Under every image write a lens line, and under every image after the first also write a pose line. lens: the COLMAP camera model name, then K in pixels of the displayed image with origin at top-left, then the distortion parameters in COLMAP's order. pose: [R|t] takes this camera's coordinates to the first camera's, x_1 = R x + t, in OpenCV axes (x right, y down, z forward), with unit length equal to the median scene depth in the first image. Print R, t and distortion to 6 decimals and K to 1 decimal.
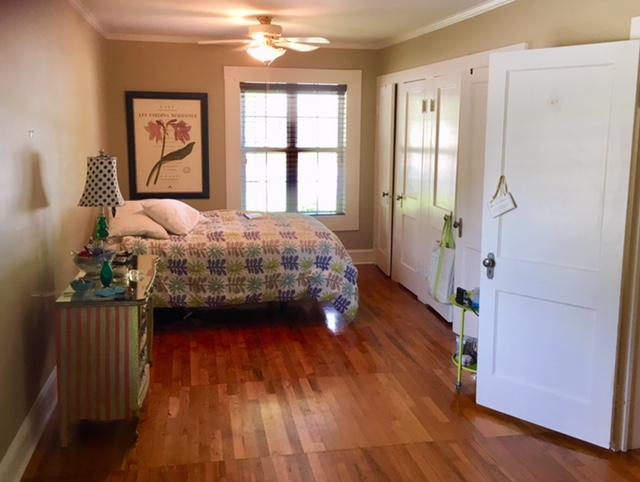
lens RADIAL K [[713.7, 0, 320.0], [0, 713.7, 241.0], [0, 0, 1]] dist [0.005526, 0.007488]
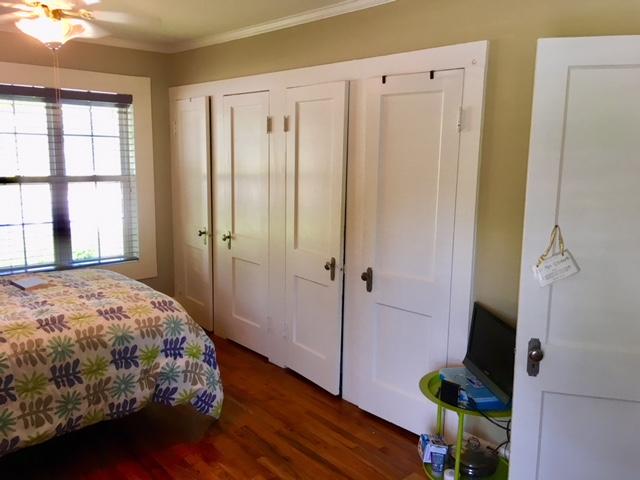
lens RADIAL K [[551.0, 0, 320.0], [0, 551.0, 240.0], [0, 0, 1]] dist [0.076927, -0.115717]
pose [[0.850835, -0.075917, 0.519920, -0.145794], [0.074164, 0.996952, 0.024204, -0.075444], [-0.520173, 0.017966, 0.853872, 0.471280]]
